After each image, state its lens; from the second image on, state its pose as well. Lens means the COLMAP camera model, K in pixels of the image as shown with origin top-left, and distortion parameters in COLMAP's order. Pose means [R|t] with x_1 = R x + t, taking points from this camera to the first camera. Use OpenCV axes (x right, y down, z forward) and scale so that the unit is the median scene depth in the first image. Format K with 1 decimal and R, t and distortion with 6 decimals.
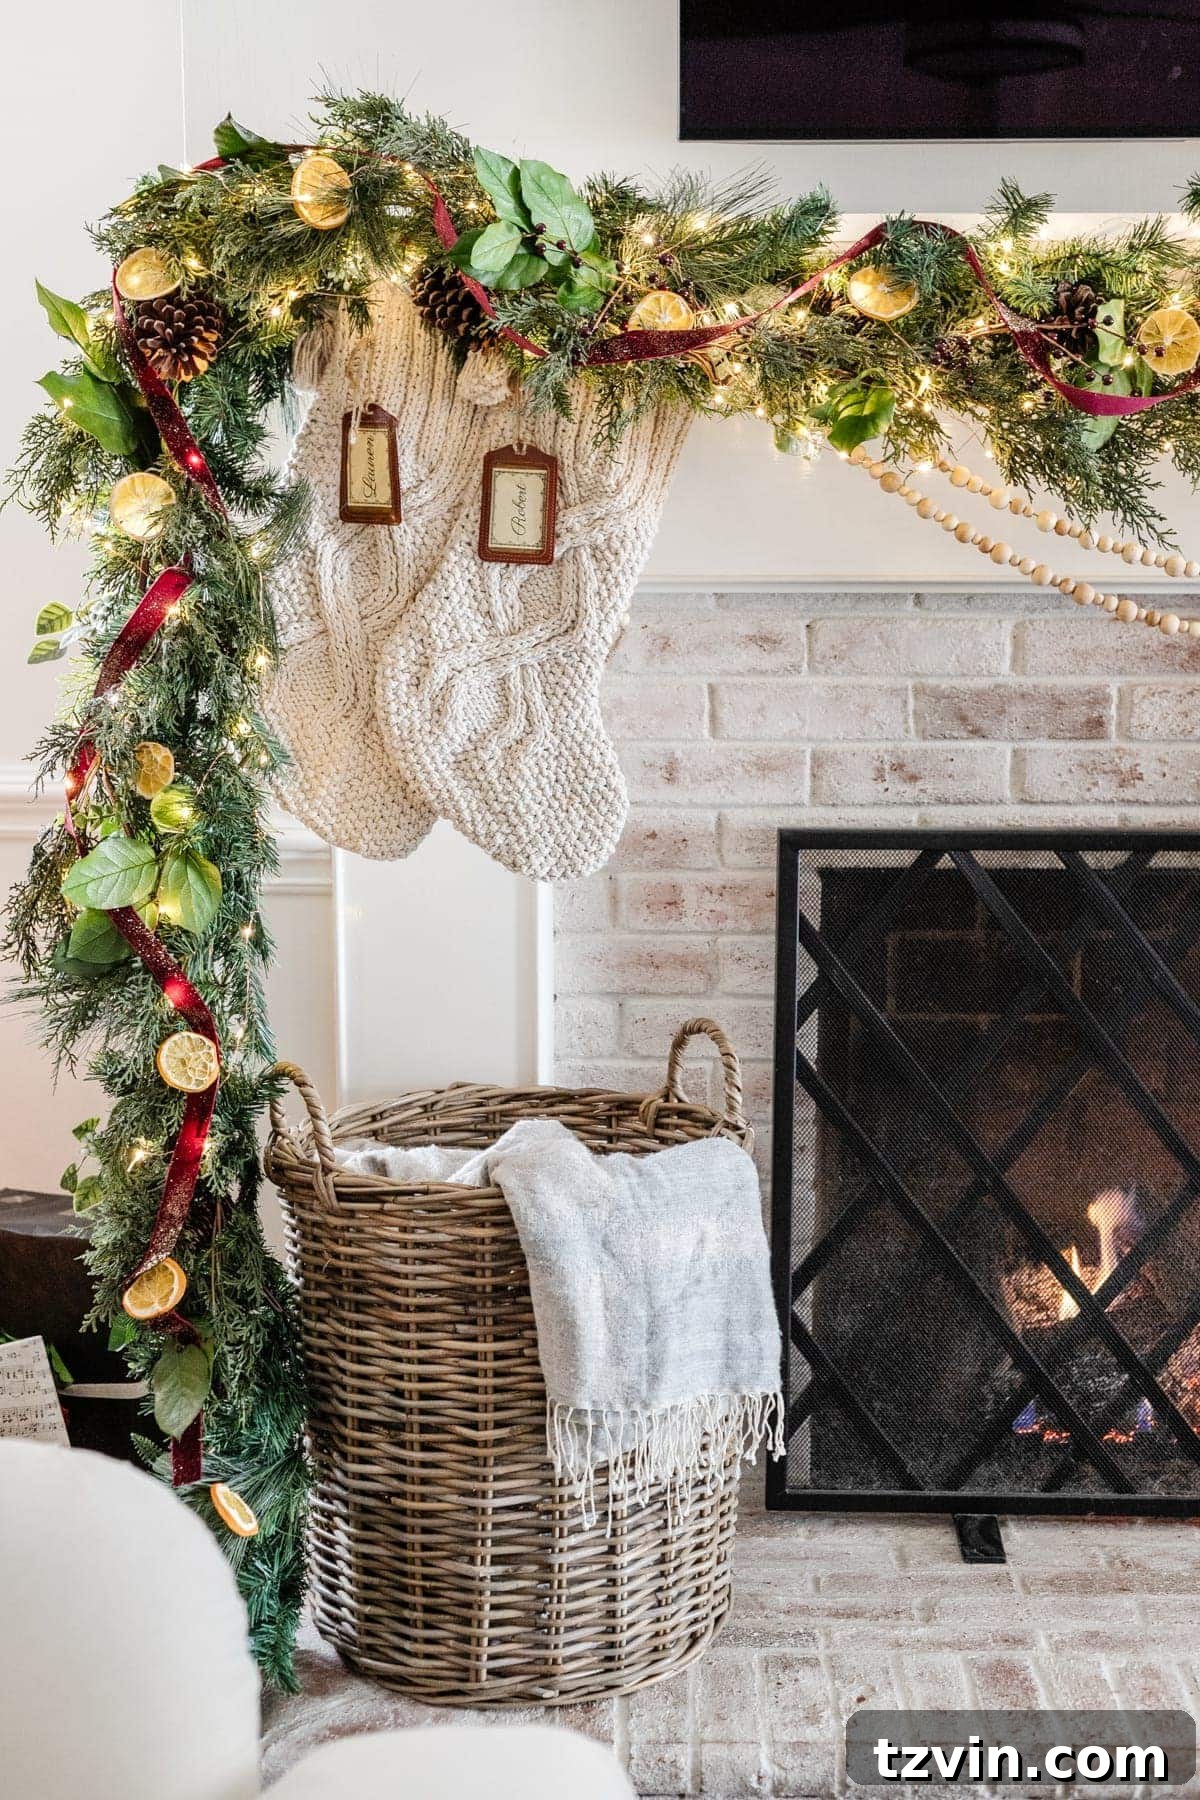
lens RADIAL K [[2732.4, 0, 598.7], [0, 2732.4, 859.0], [0, 0, 1]] dist [-0.031924, 0.005976]
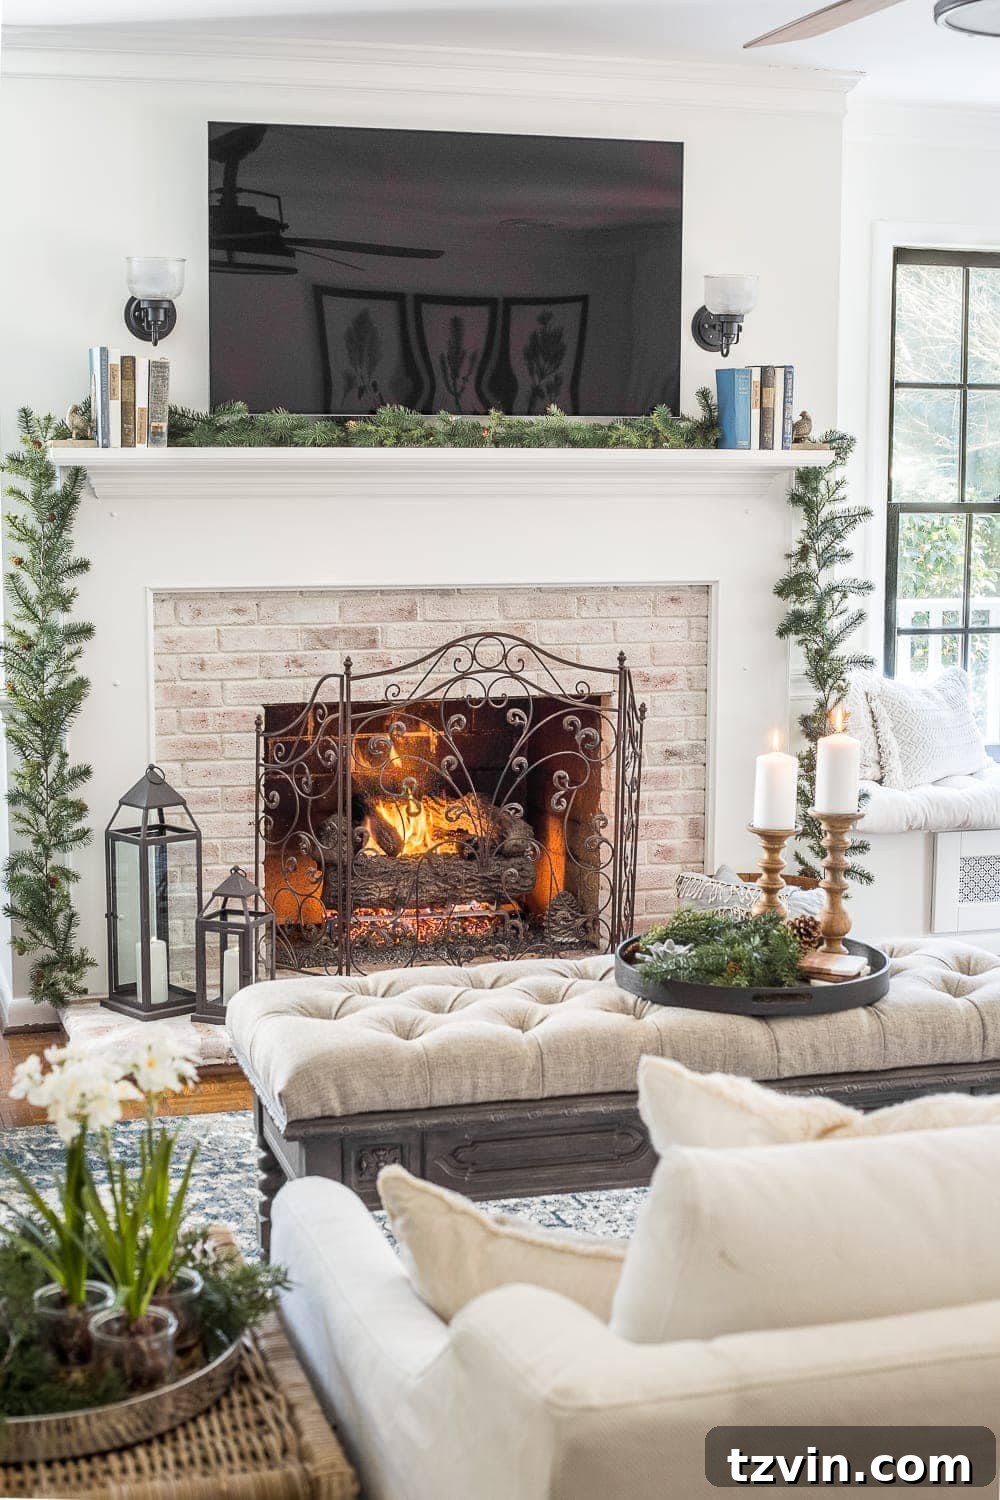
lens RADIAL K [[2274.0, 0, 528.8], [0, 2274.0, 695.9], [0, 0, 1]] dist [-0.038356, -0.012097]
pose [[0.946281, -0.030904, 0.321866, -0.346961], [0.042428, 0.998683, -0.028850, 0.064530], [-0.320550, 0.040956, 0.946346, -0.986384]]
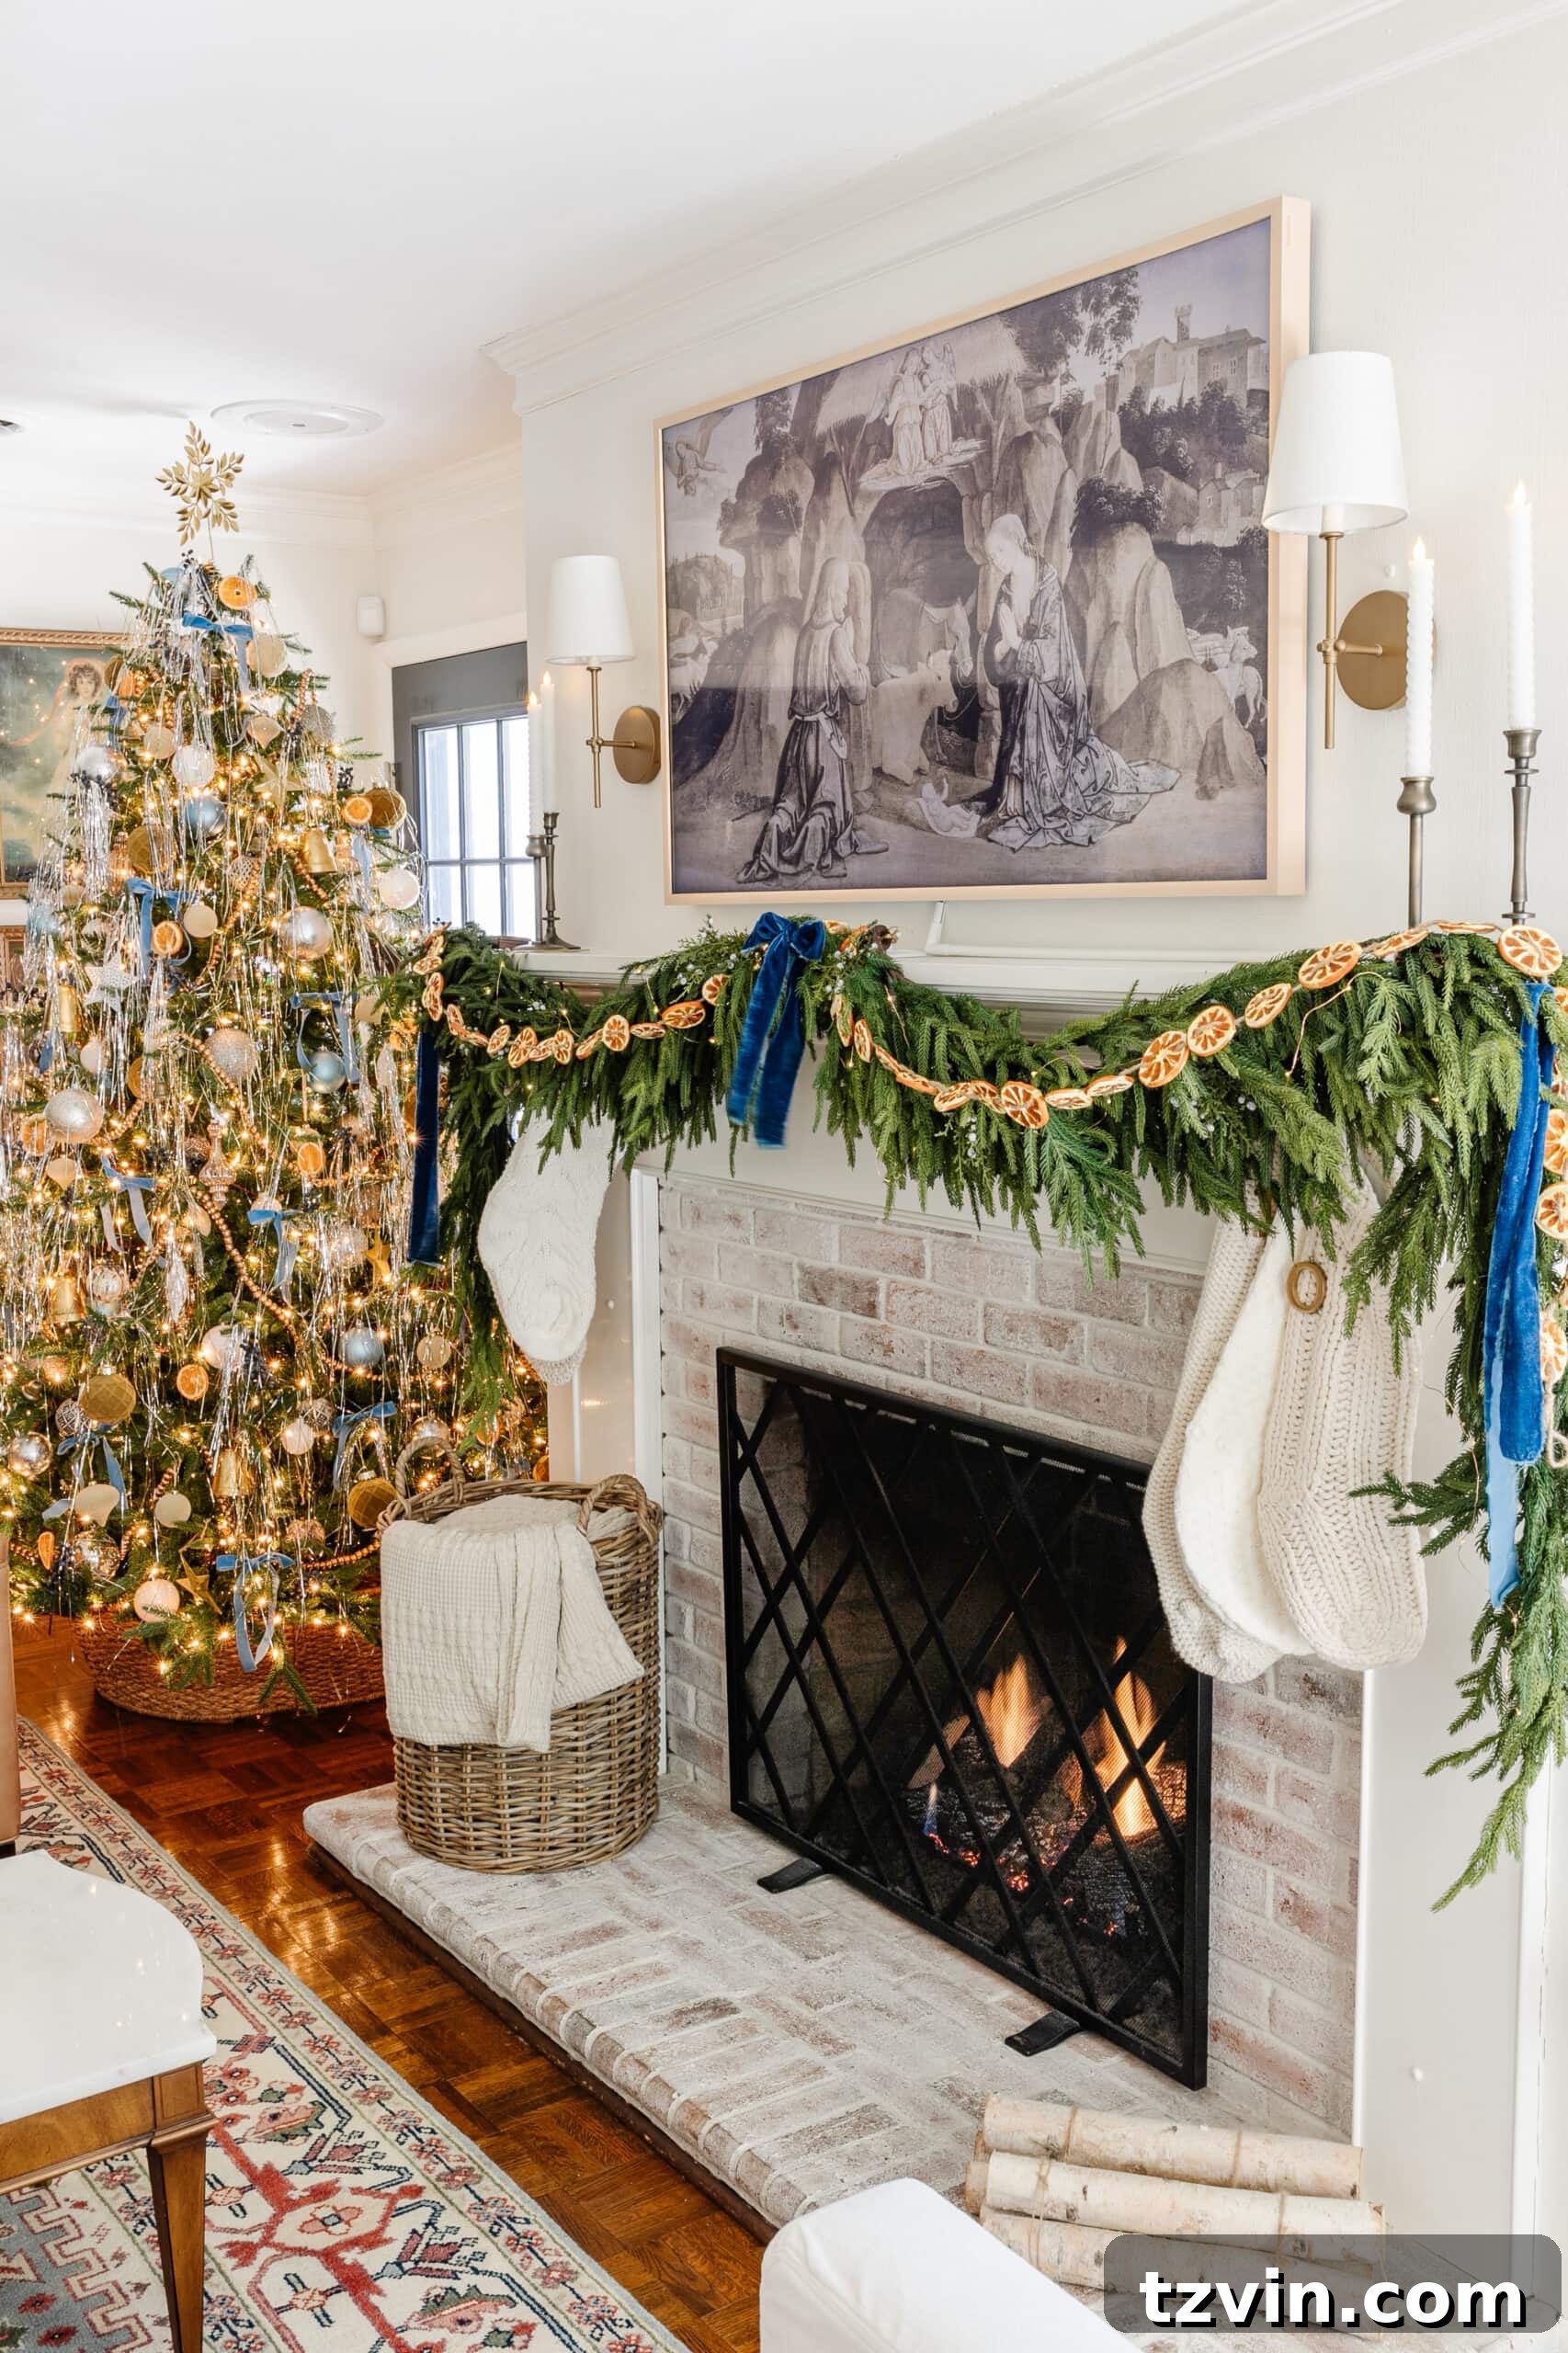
lens RADIAL K [[2242.8, 0, 784.0], [0, 2242.8, 1176.5], [0, 0, 1]] dist [0.002699, -0.005678]
pose [[0.588123, 0.091251, -0.803607, 1.042100], [-0.108026, 0.993575, 0.033763, -0.145961], [0.801524, 0.066954, 0.594202, 0.298860]]
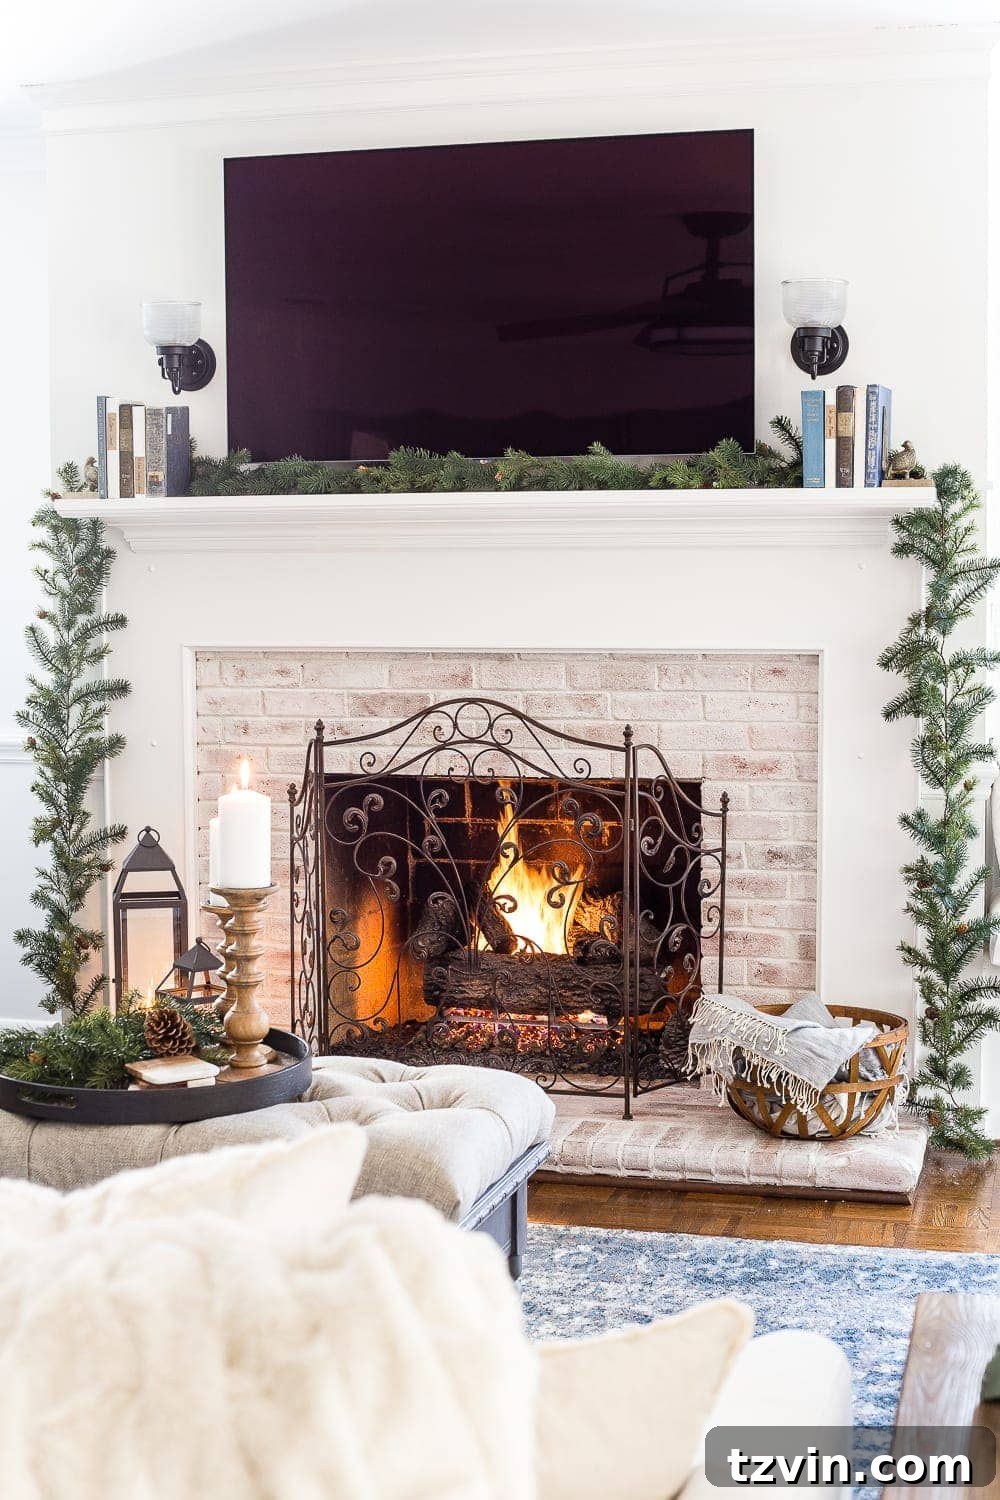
lens RADIAL K [[2277.0, 0, 499.0], [0, 2277.0, 715.9], [0, 0, 1]] dist [-0.031924, 0.005976]
pose [[0.973222, 0.010294, -0.229637, 0.671448], [-0.030353, 0.996004, -0.083993, 0.110595], [0.227855, 0.088714, 0.969645, -0.800620]]
